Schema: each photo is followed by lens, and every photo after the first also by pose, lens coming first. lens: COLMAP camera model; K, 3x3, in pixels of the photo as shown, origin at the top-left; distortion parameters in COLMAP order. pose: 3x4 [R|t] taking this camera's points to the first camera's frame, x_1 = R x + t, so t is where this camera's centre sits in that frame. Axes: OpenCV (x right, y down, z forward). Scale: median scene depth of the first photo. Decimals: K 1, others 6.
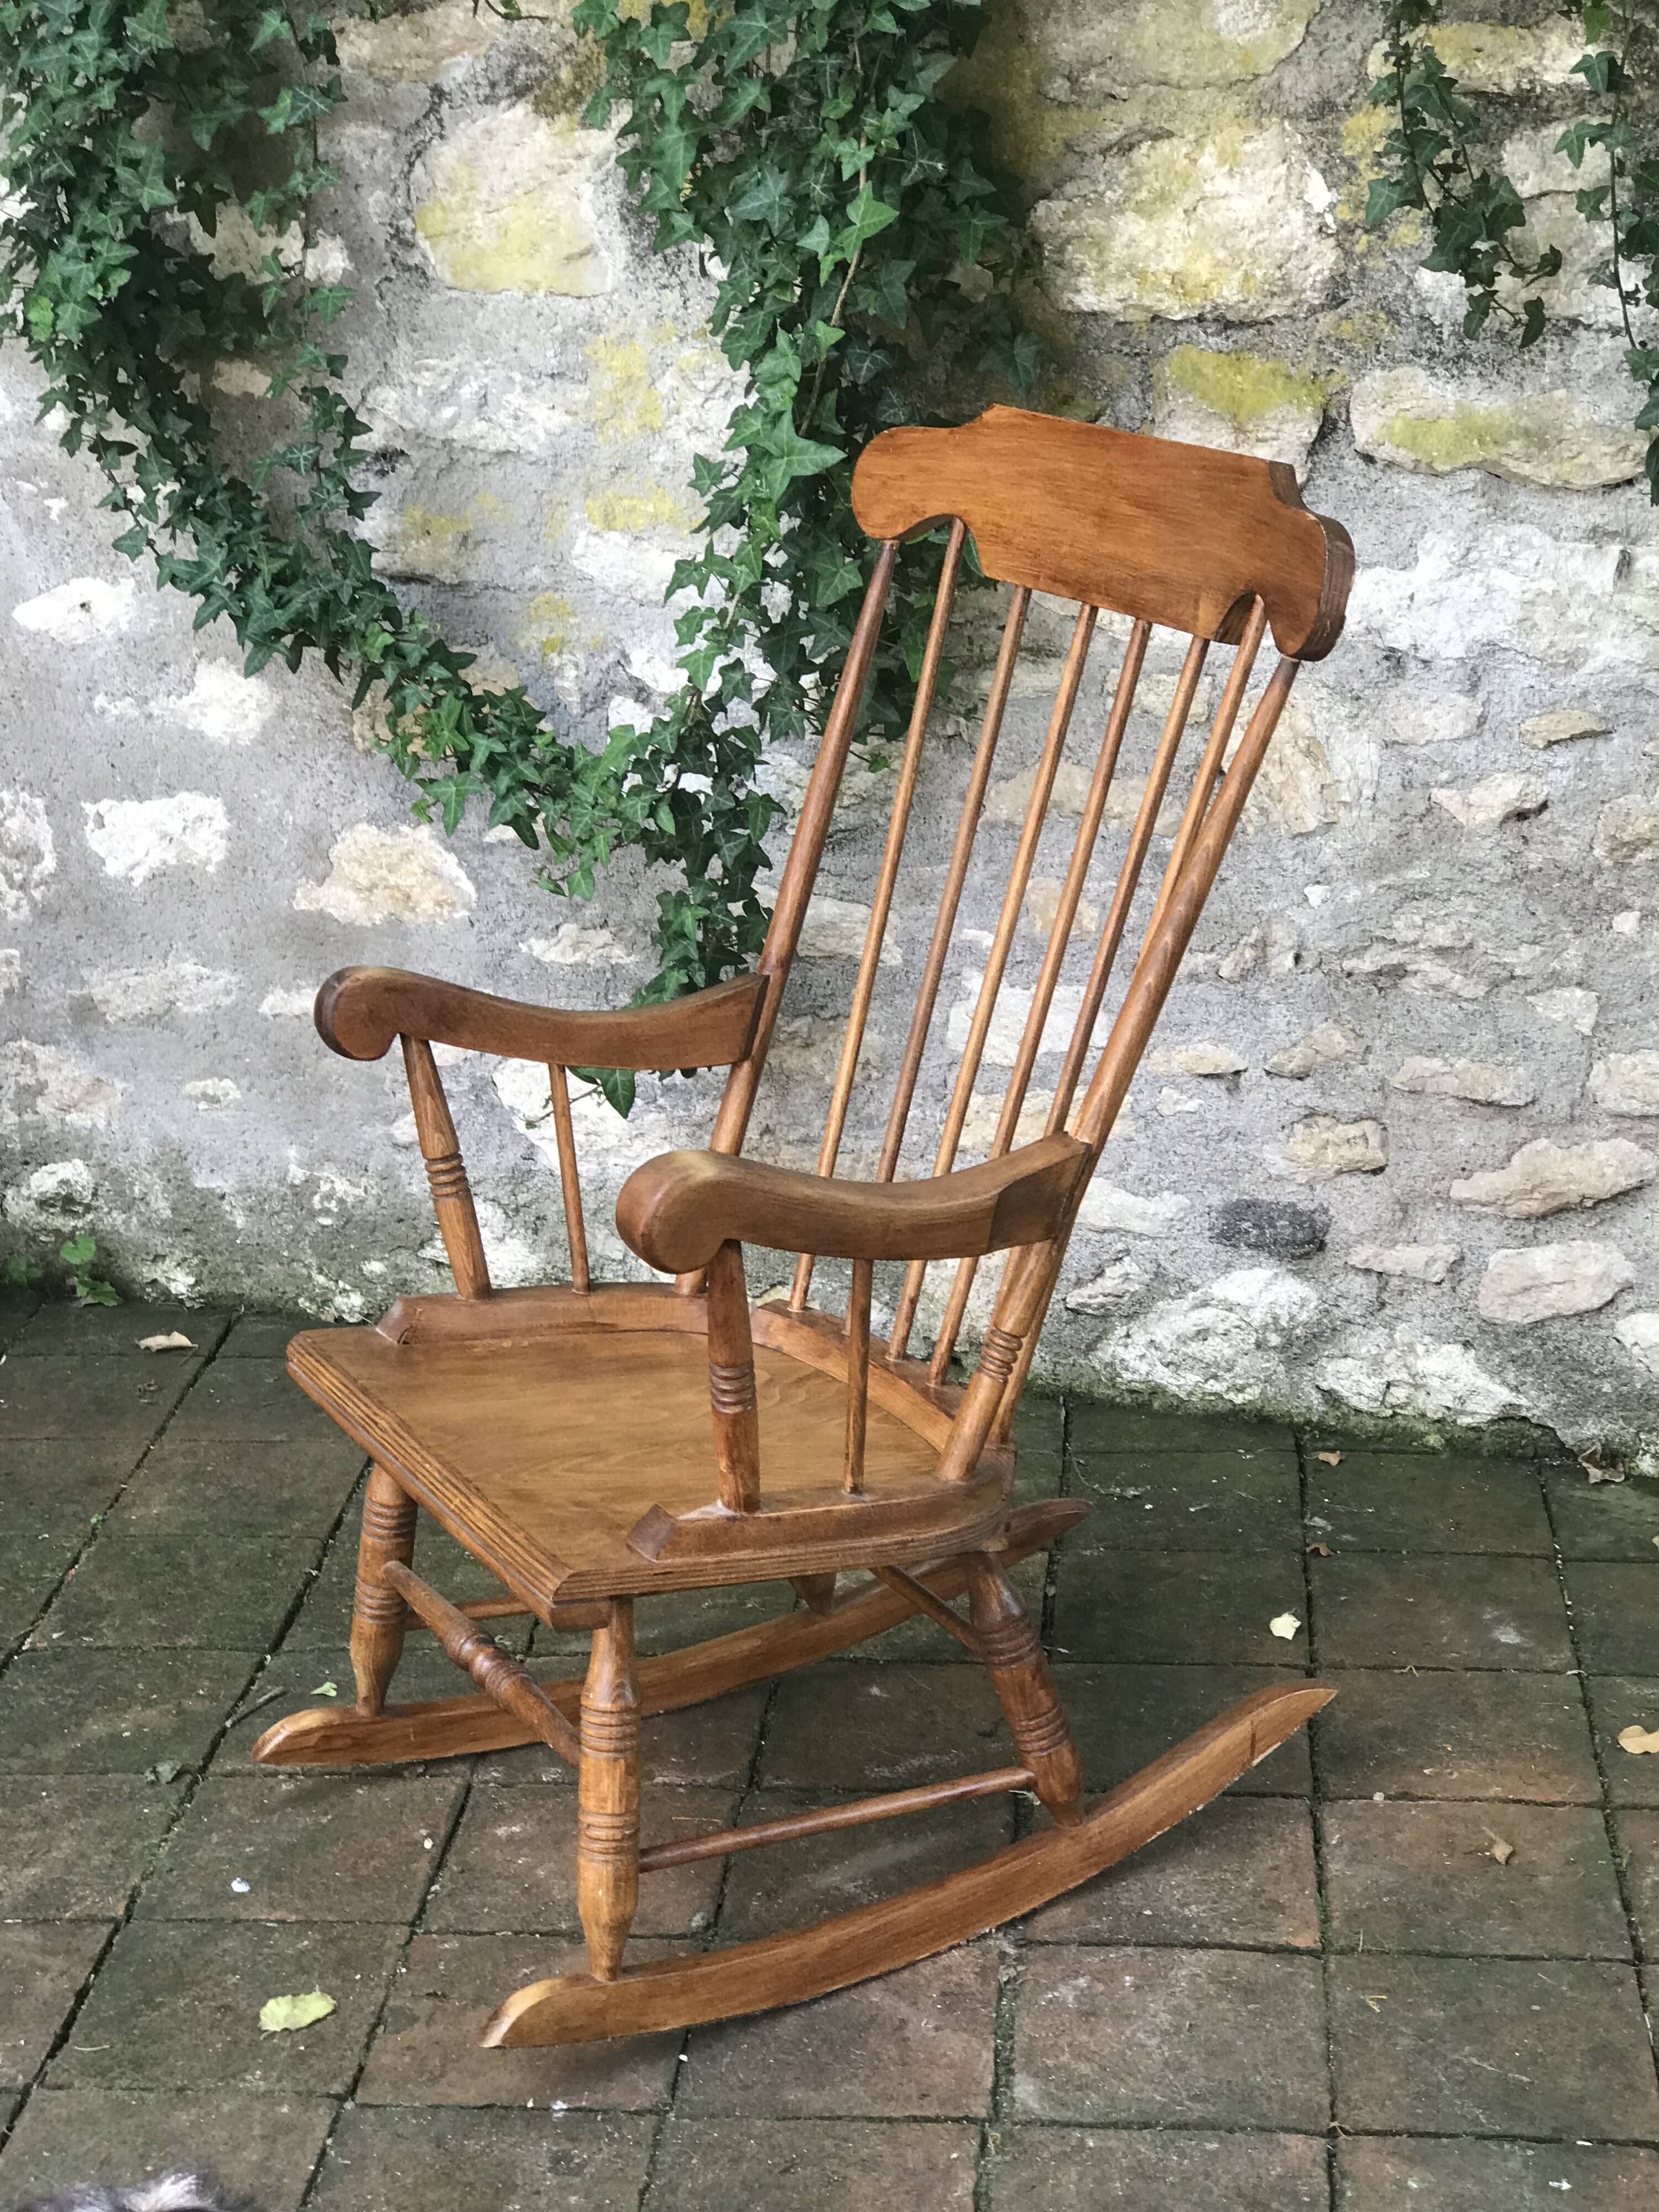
lens RADIAL K [[3951.1, 0, 835.6], [0, 3951.1, 1263.3], [0, 0, 1]] dist [-0.000806, 0.401432]
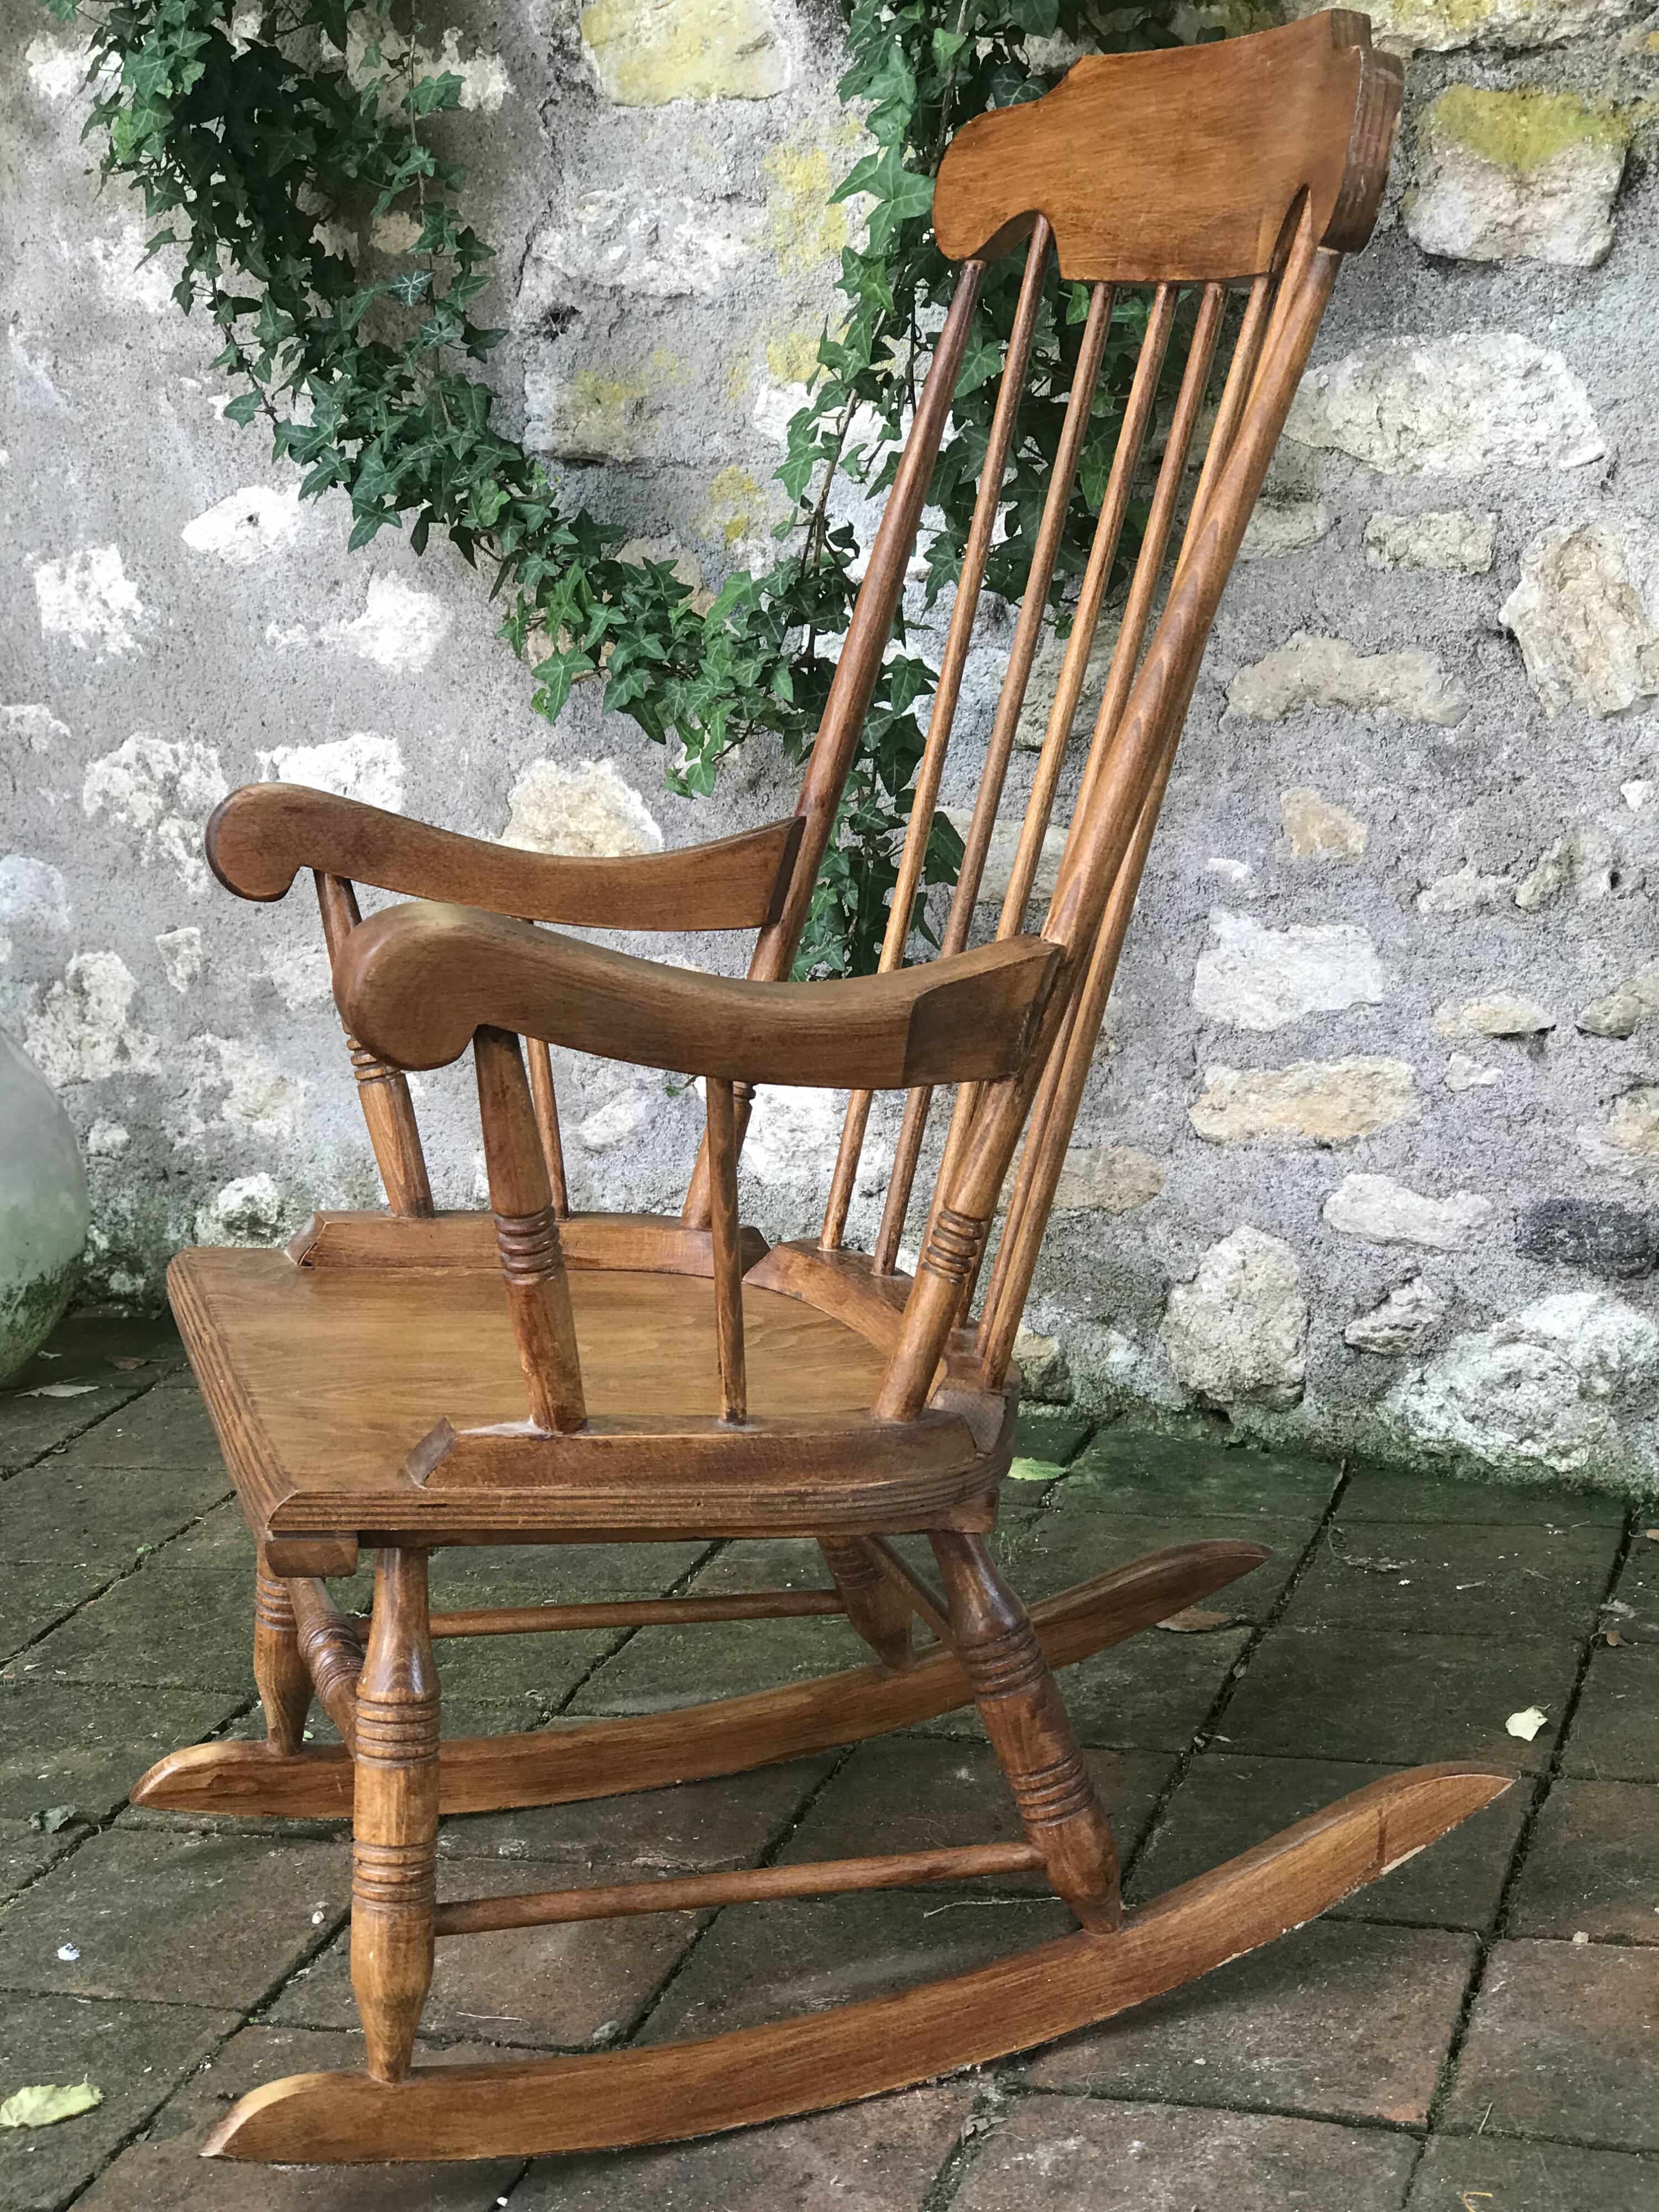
lens RADIAL K [[3825.8, 0, 820.4], [0, 3825.8, 1215.6], [0, 0, 1]] dist [0.018745, 0.276255]
pose [[0.972258, 0.018666, -0.233165, 0.144849], [-0.042171, 0.994465, -0.096232, 0.068808], [0.230078, 0.103395, 0.967664, 0.249007]]
